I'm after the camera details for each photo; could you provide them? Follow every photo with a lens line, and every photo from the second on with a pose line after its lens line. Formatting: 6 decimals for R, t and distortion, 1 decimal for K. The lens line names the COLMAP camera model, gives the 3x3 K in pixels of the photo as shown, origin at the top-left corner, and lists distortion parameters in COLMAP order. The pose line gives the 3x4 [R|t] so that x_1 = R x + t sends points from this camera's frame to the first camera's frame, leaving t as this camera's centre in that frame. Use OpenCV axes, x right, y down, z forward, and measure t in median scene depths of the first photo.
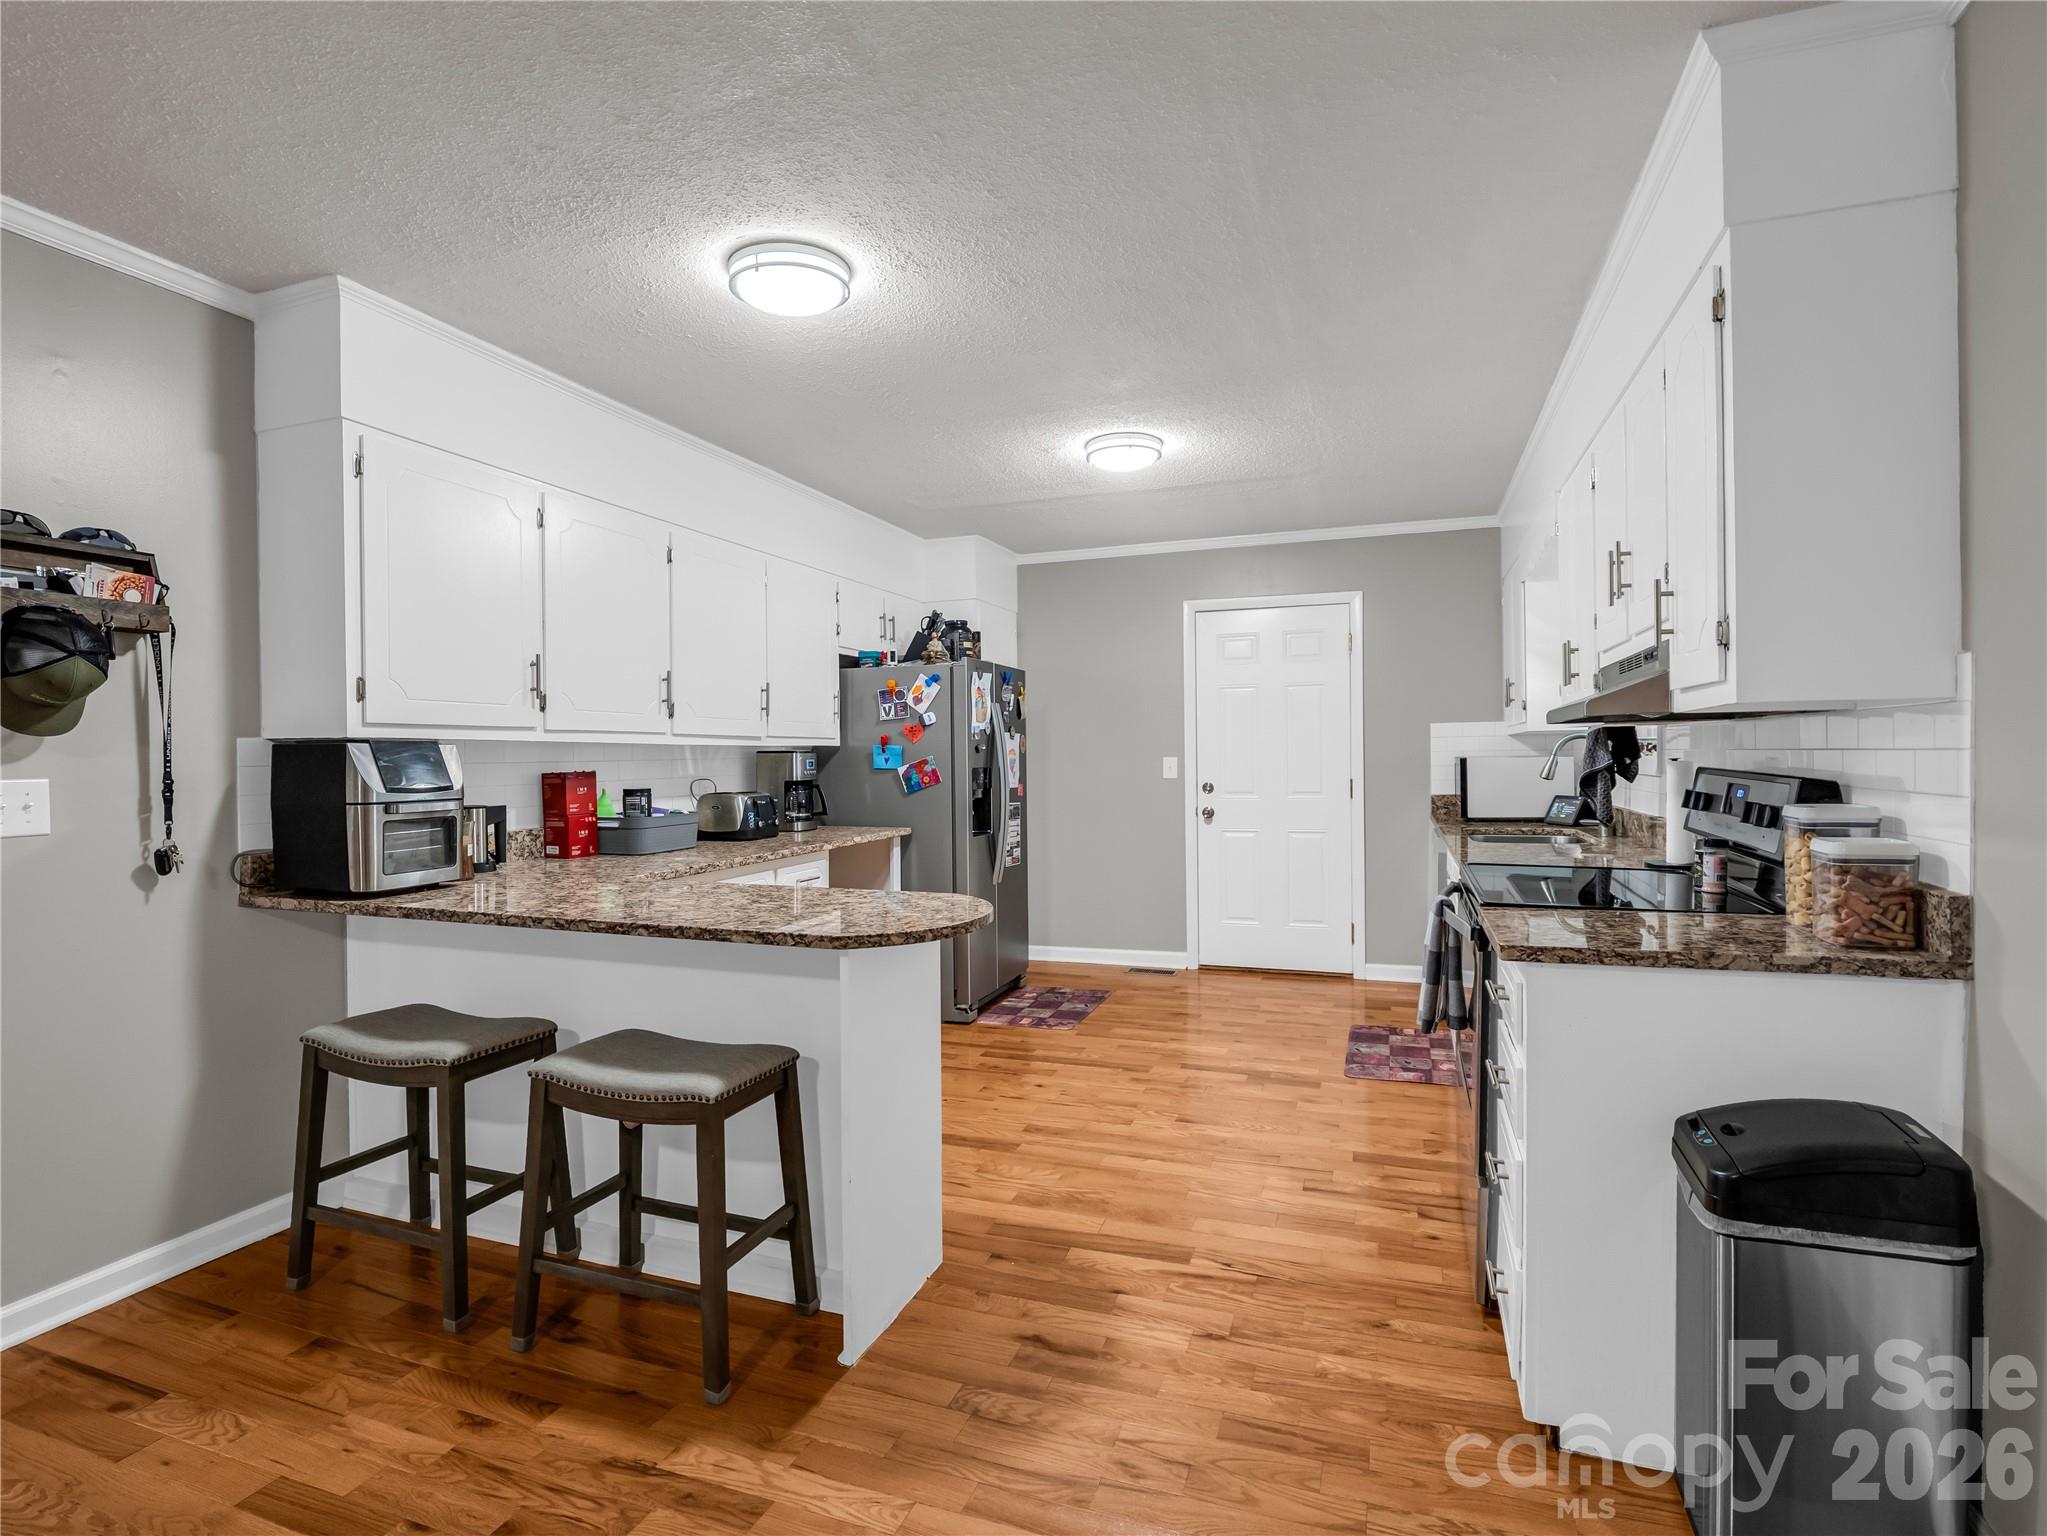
lens RADIAL K [[1013.9, 0, 978.3], [0, 1013.9, 734.2], [0, 0, 1]] dist [-0.013723, -0.000540]
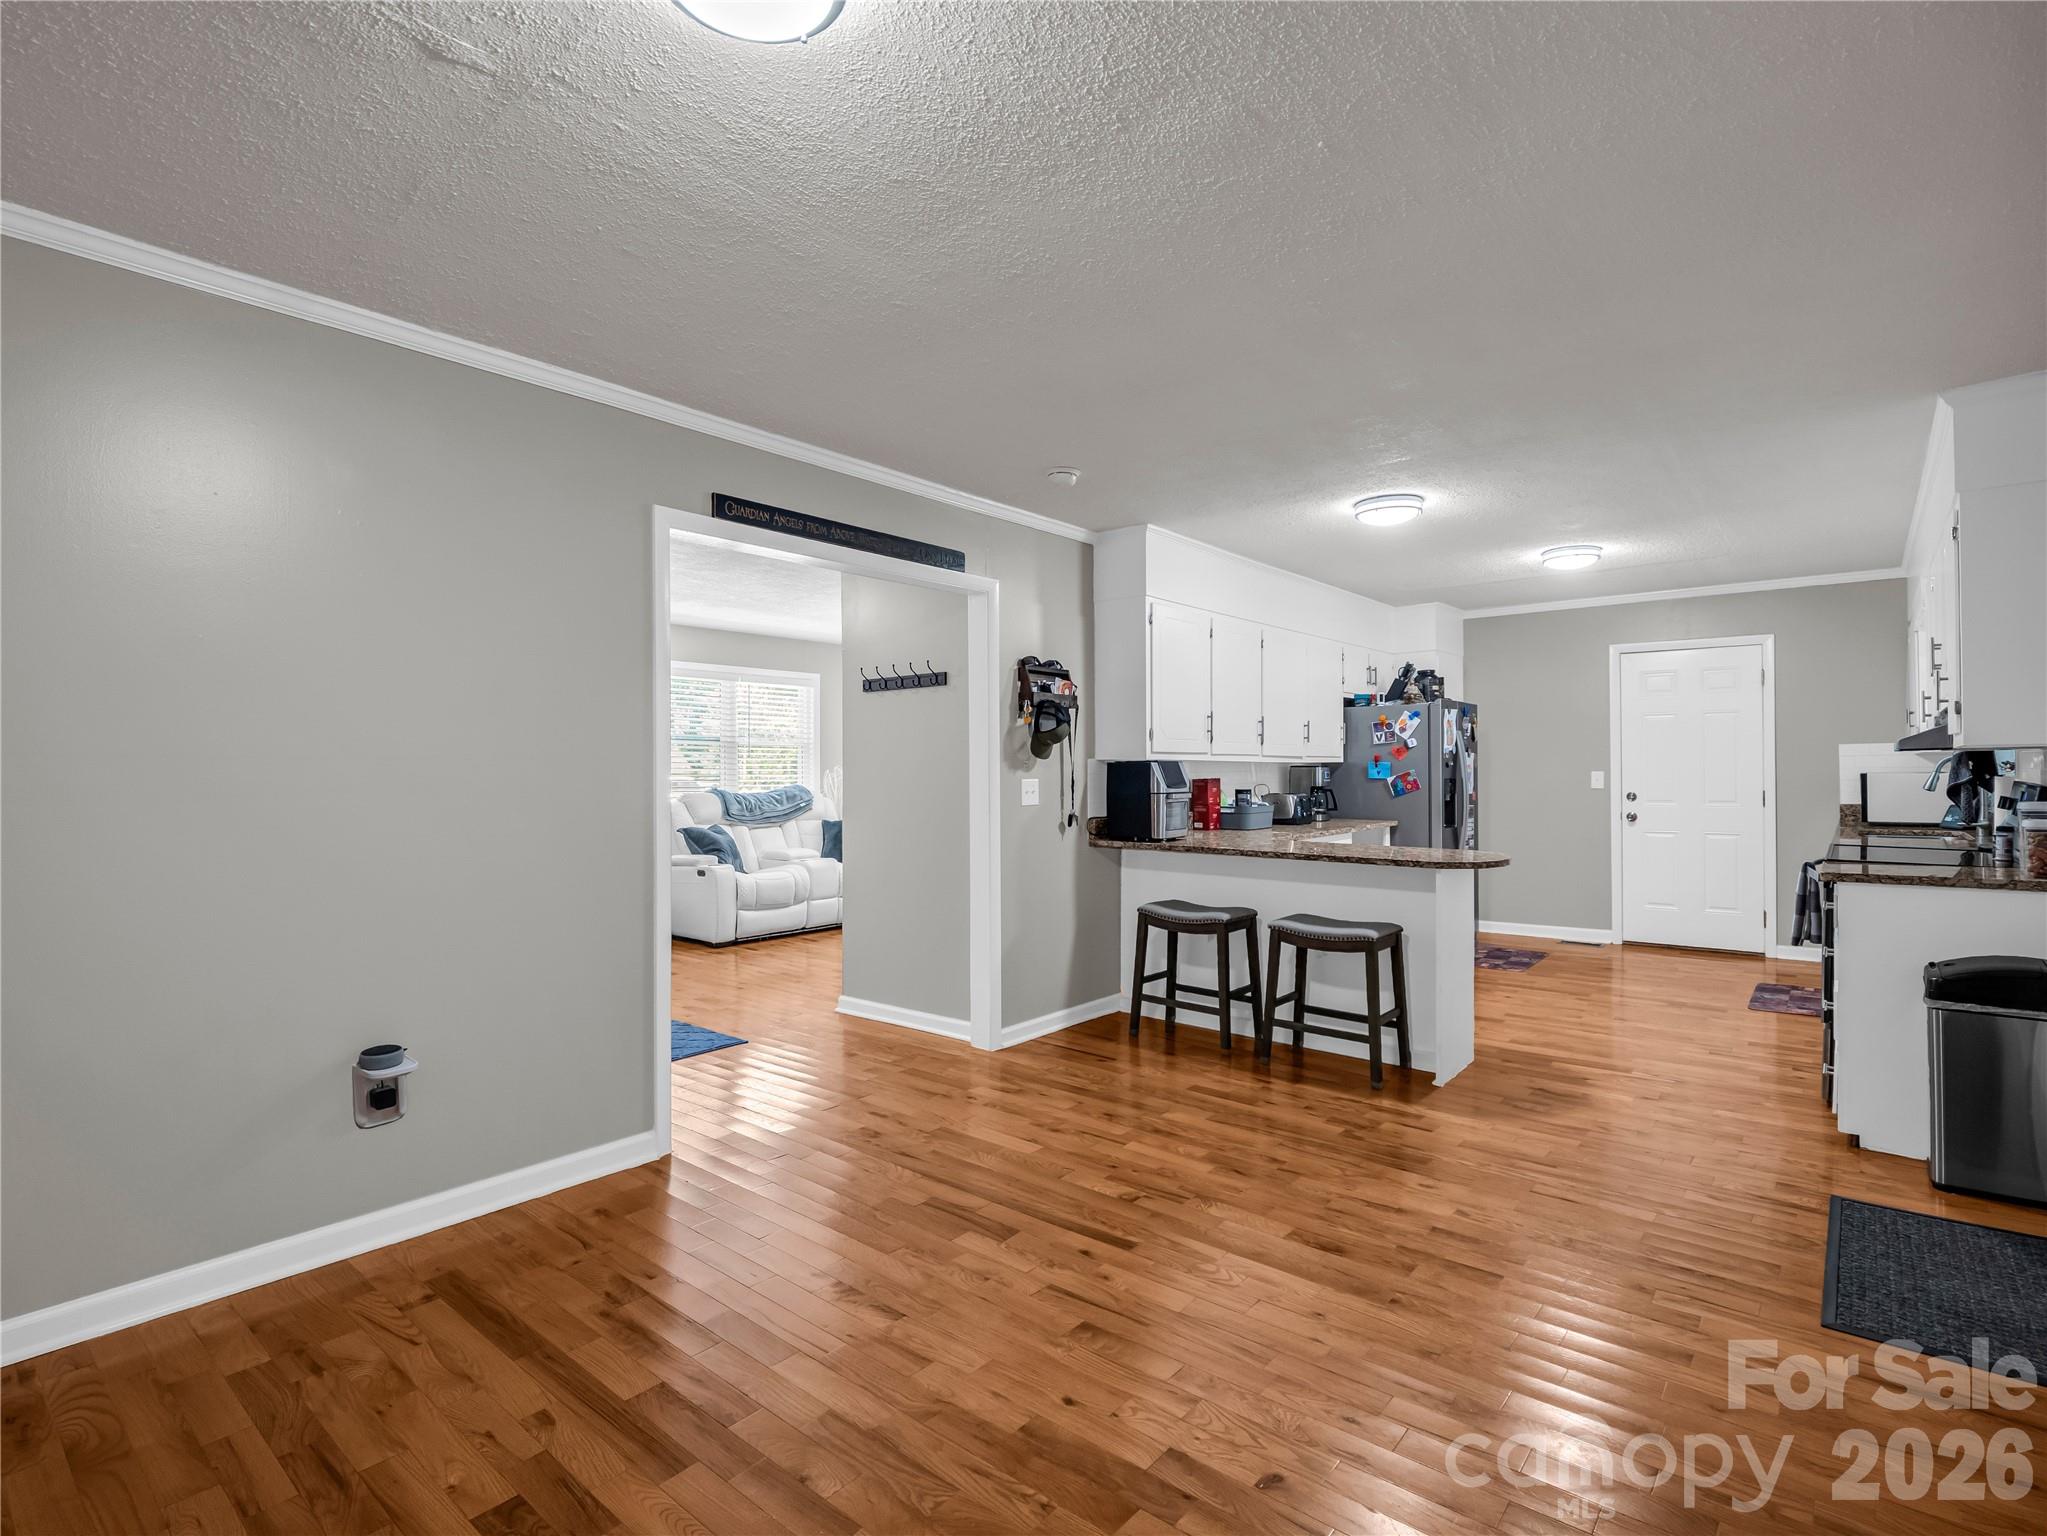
lens RADIAL K [[1013.9, 0, 1045.5], [0, 1013.9, 748.1], [0, 0, 1]] dist [-0.013723, -0.000540]
pose [[0.958407, -0.000340, -0.285406, -0.153693], [0.001074, 0.999997, 0.002415, -0.014042], [0.285404, -0.002621, 0.958404, -0.551995]]
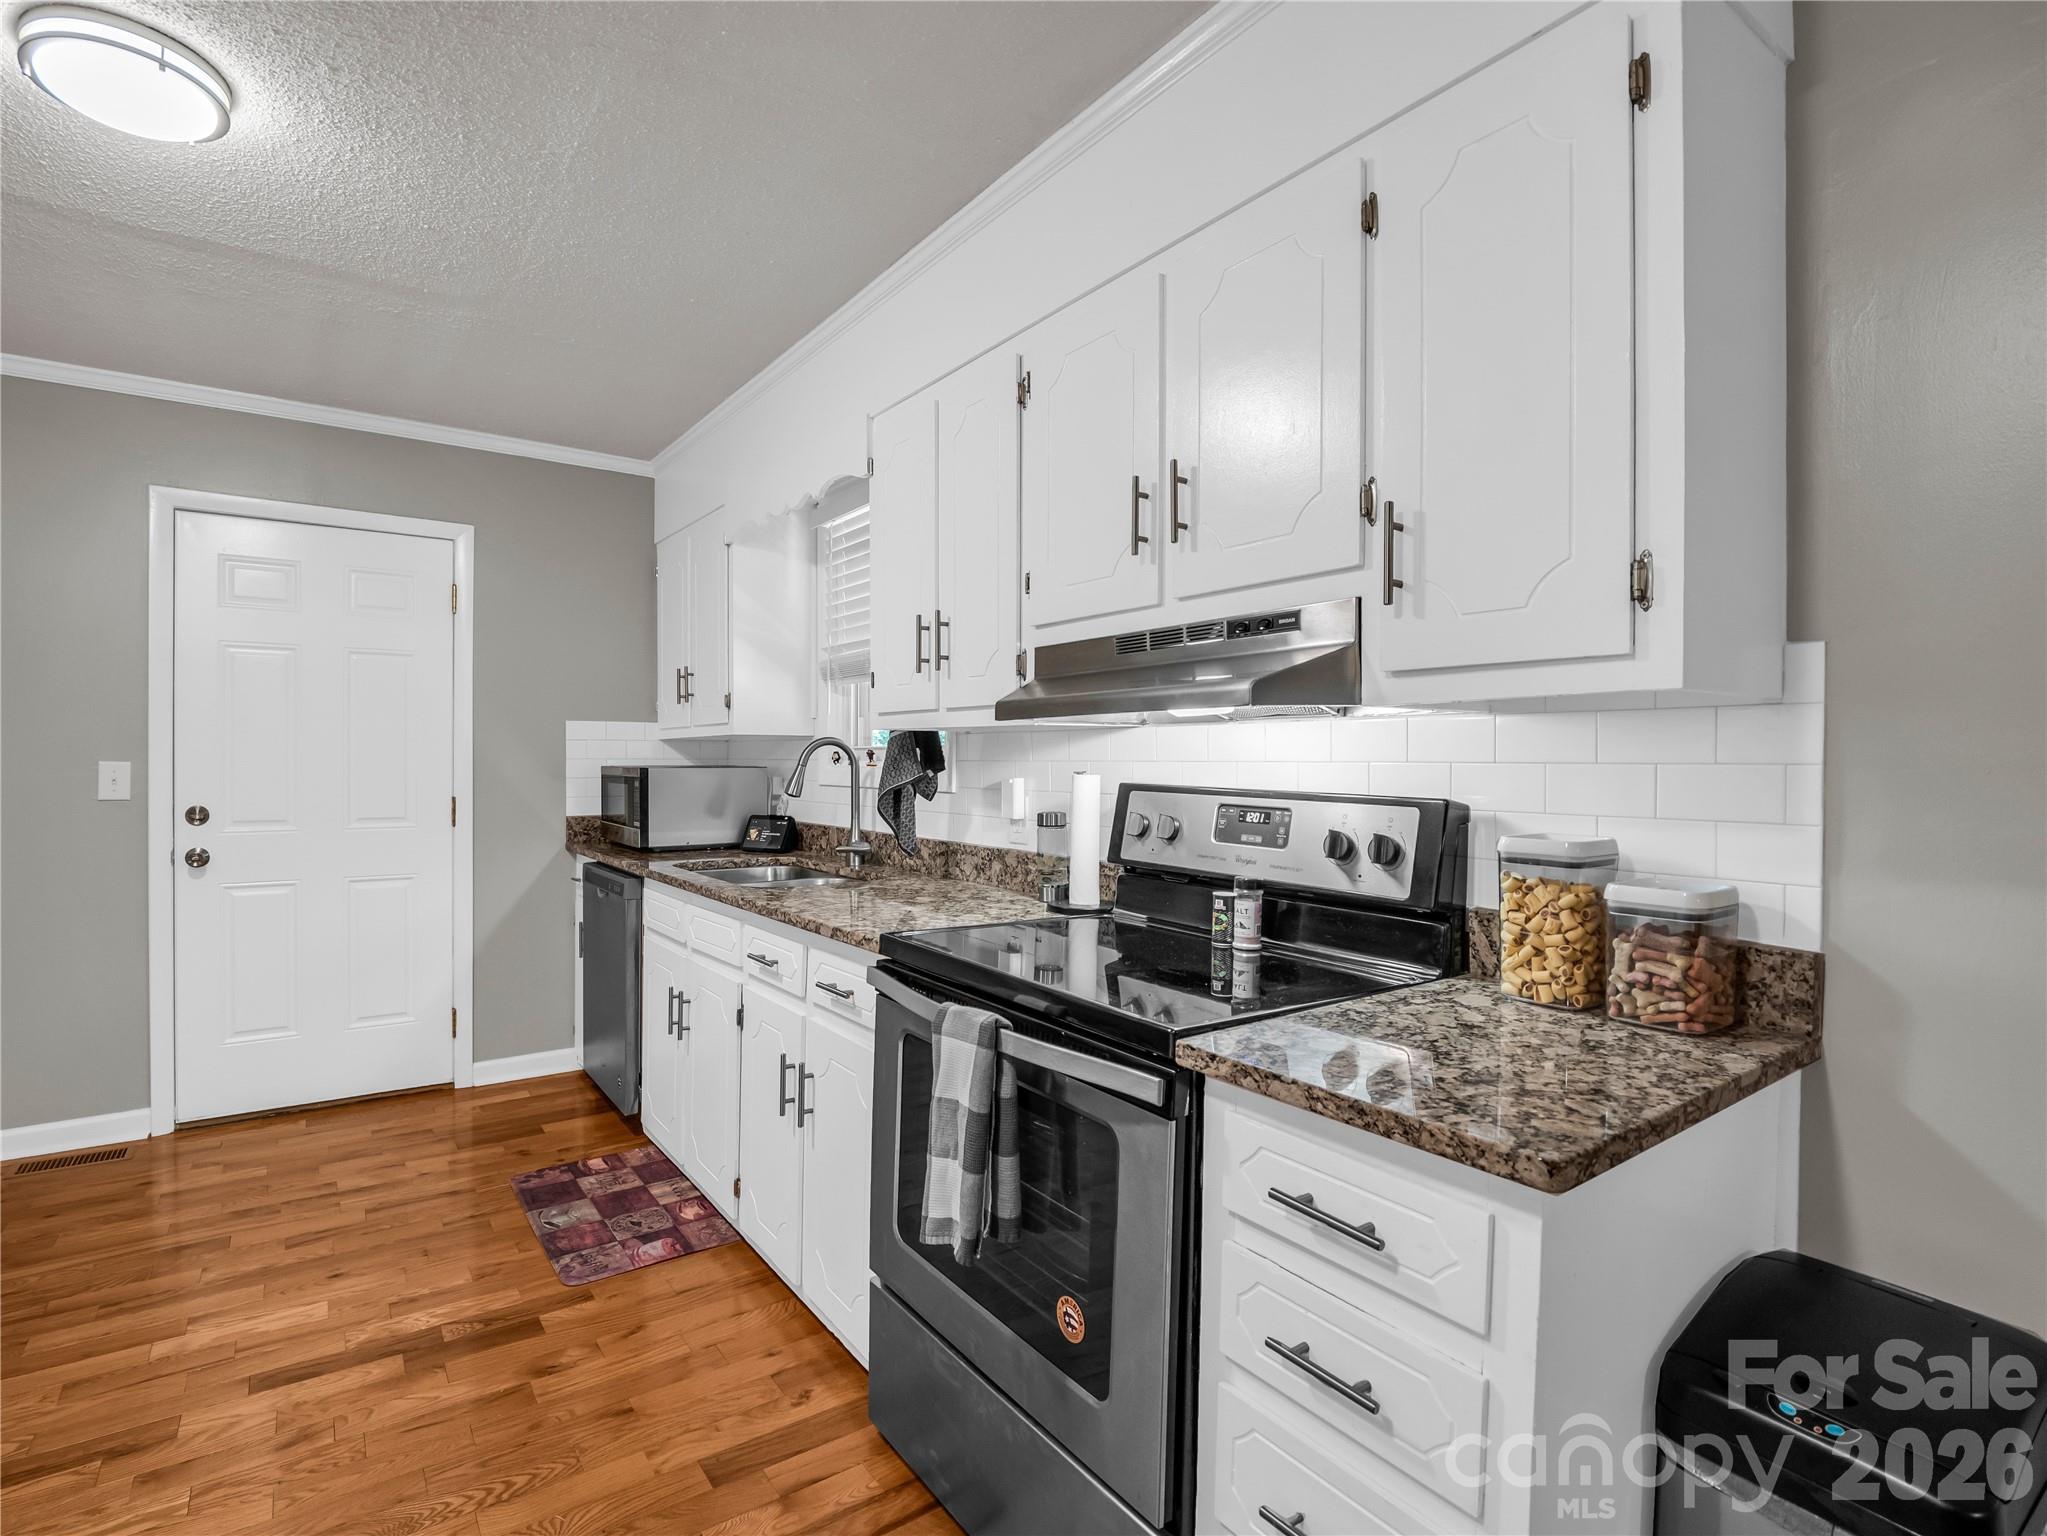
lens RADIAL K [[1013.9, 0, 957.0], [0, 1013.9, 764.0], [0, 0, 1]] dist [-0.013723, -0.000540]
pose [[0.552280, 0.014543, 0.833532, -0.018345], [-0.030609, 0.999527, 0.002841, 0.012997], [-0.833097, -0.027083, 0.552464, 0.460850]]
